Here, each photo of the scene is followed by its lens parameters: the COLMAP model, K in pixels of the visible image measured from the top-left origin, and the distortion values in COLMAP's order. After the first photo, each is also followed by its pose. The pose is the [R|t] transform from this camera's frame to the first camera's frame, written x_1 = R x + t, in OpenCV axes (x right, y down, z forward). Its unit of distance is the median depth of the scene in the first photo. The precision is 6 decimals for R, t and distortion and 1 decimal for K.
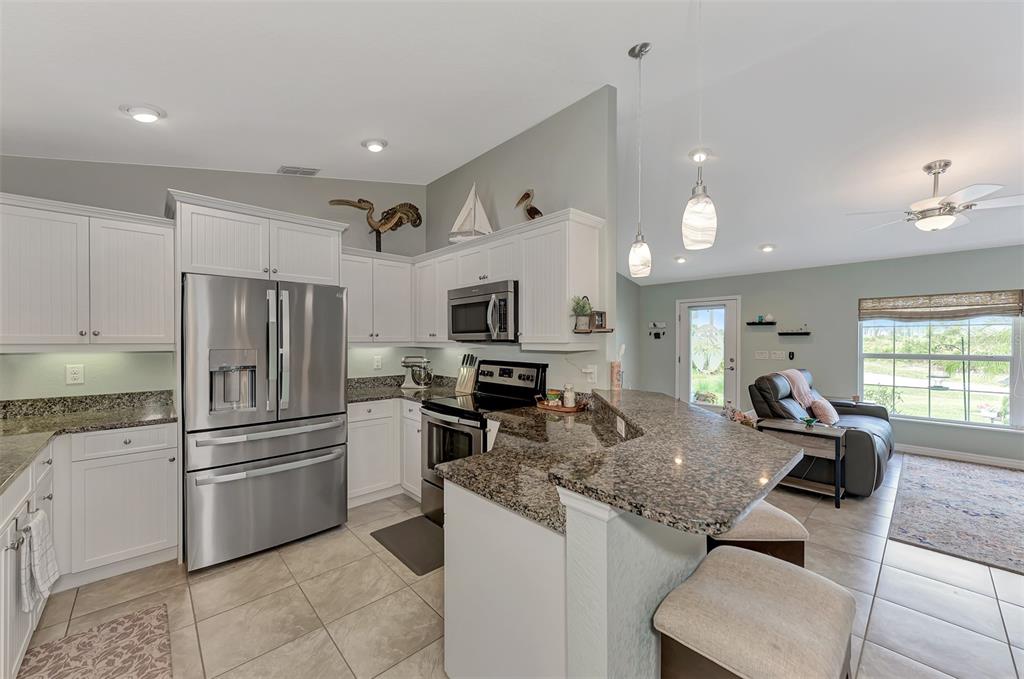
lens RADIAL K [[389.8, 0, 512.3], [0, 389.8, 342.2], [0, 0, 1]] dist [0.001757, 0.000062]
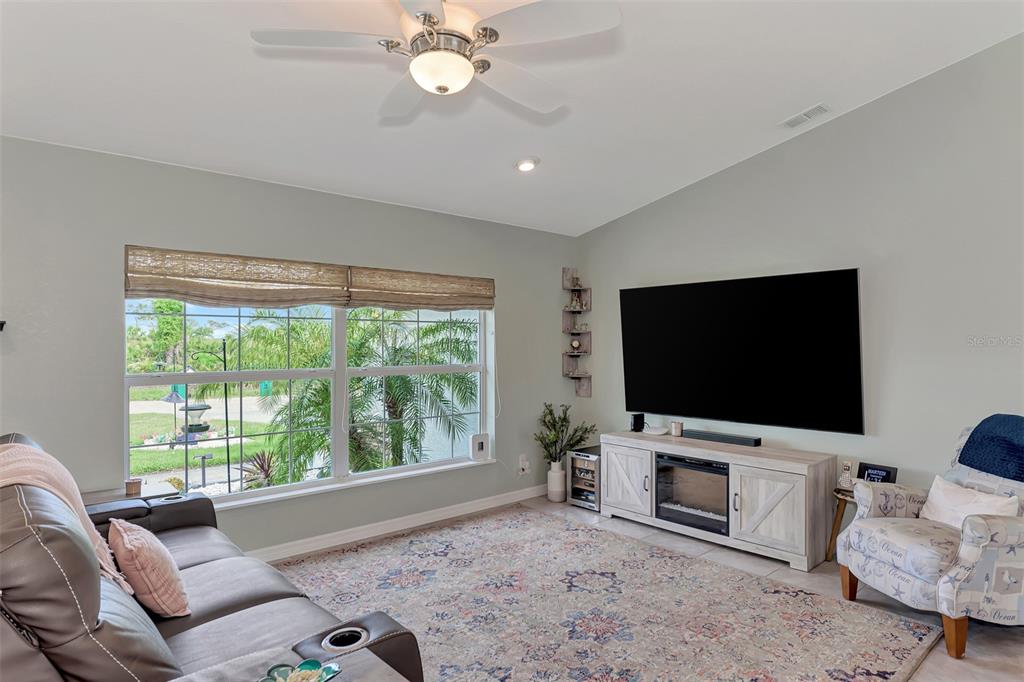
lens RADIAL K [[586.5, 0, 514.8], [0, 586.5, 345.3], [0, 0, 1]] dist [-0.012497, -0.001906]
pose [[0.018720, -0.003509, 0.999819, 0.433554], [0.006395, 0.999974, 0.003390, -0.006035], [-0.999804, 0.006330, 0.018742, 0.910357]]
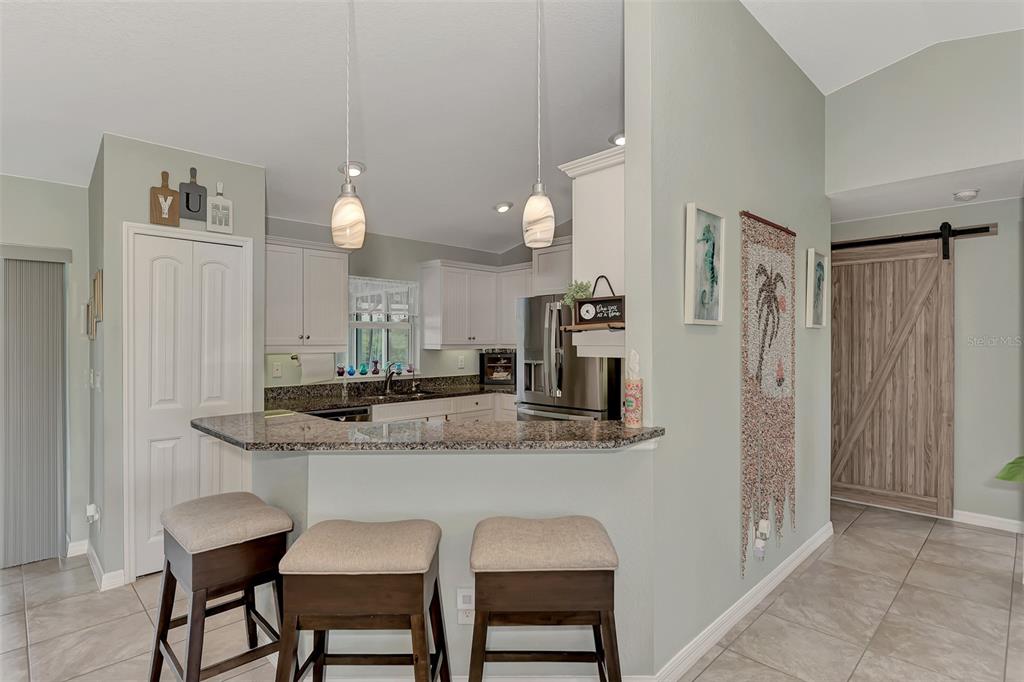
lens RADIAL K [[520.3, 0, 516.4], [0, 520.3, 341.6], [0, 0, 1]] dist [-0.006825, -0.000652]
pose [[0.033406, -0.001117, -0.999441, 0.829260], [-0.003662, 0.999993, -0.001240, -0.002773], [0.999435, 0.003701, 0.033402, 0.638265]]
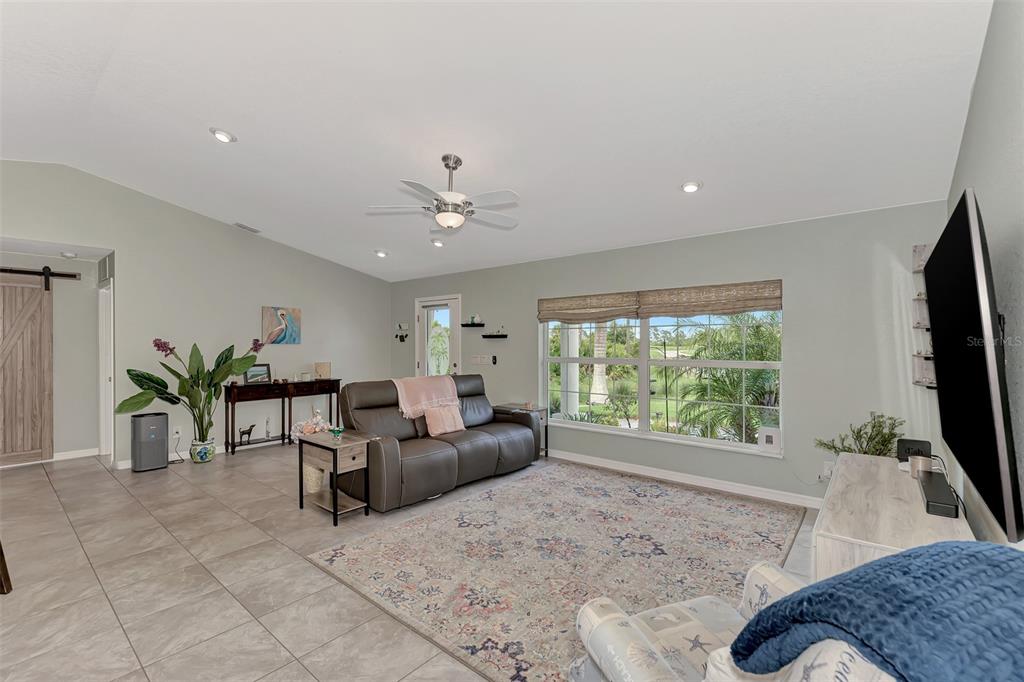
lens RADIAL K [[443.6, 0, 515.2], [0, 443.6, 345.7], [0, 0, 1]] dist [0.000302, -0.000242]
pose [[0.991827, -0.003046, 0.127553, 1.102480], [0.002916, 0.999995, 0.001203, -0.000690], [-0.127556, -0.000821, 0.991831, -0.090279]]
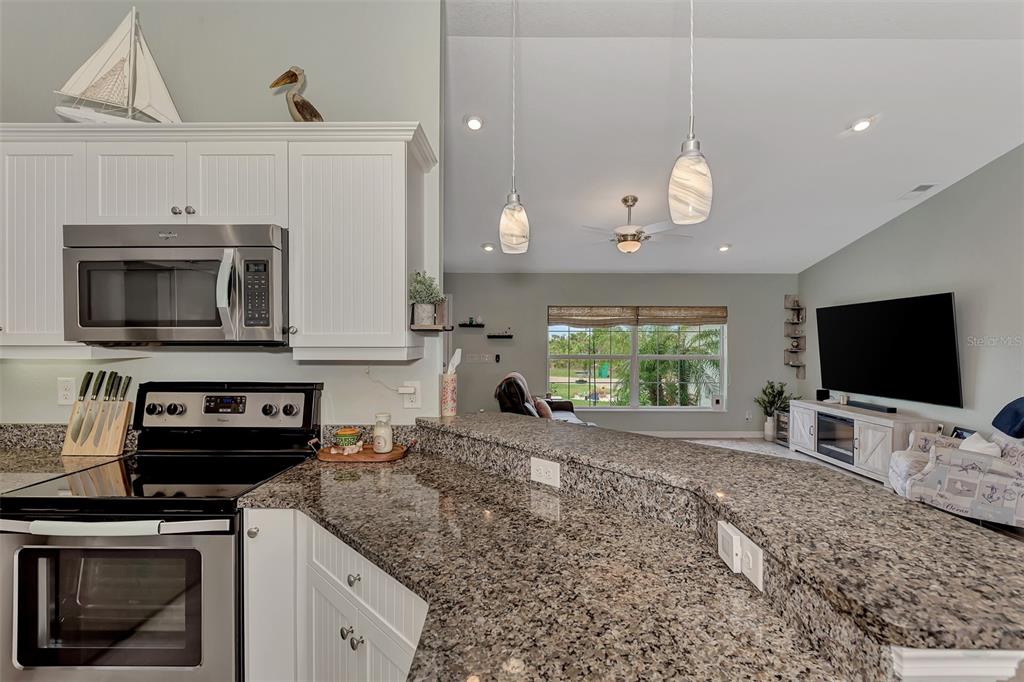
lens RADIAL K [[453.1, 0, 516.5], [0, 453.1, 347.7], [0, 0, 1]] dist [-0.003824, -0.001239]
pose [[0.681824, -0.005576, 0.731495, -0.184866], [0.001185, 0.999978, 0.006519, -0.000999], [-0.731515, -0.003578, 0.681815, 0.294743]]
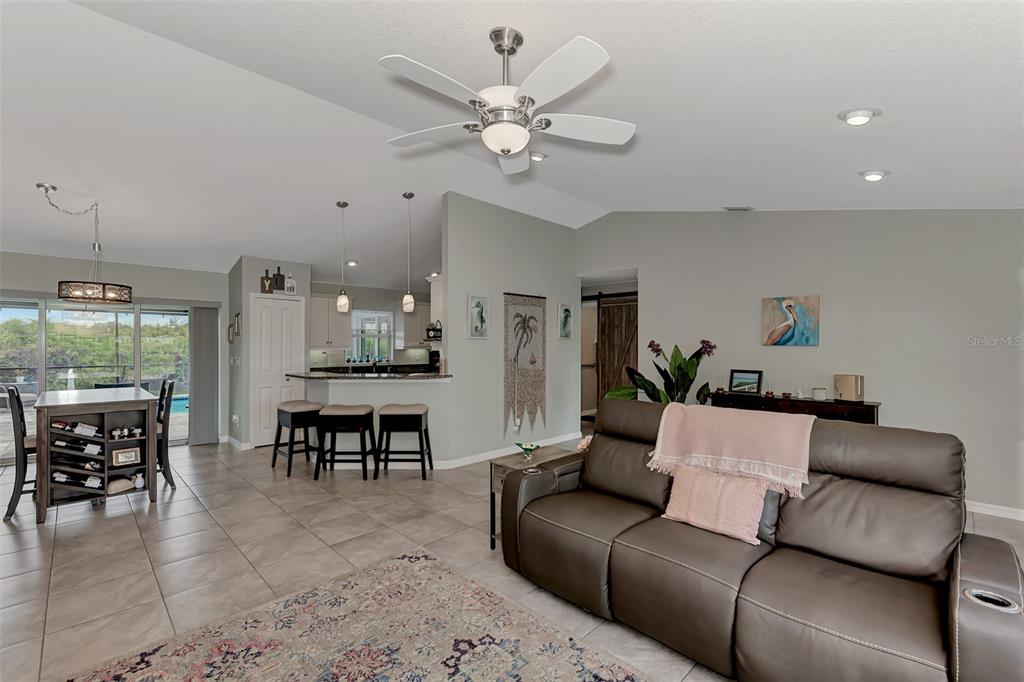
lens RADIAL K [[443.6, 0, 515.2], [0, 443.6, 345.7], [0, 0, 1]] dist [0.000302, -0.000242]
pose [[0.034569, -0.002302, -0.999400, 1.732340], [-0.007654, 0.999967, -0.002568, 0.001126], [0.999373, 0.007738, 0.034551, 0.993865]]
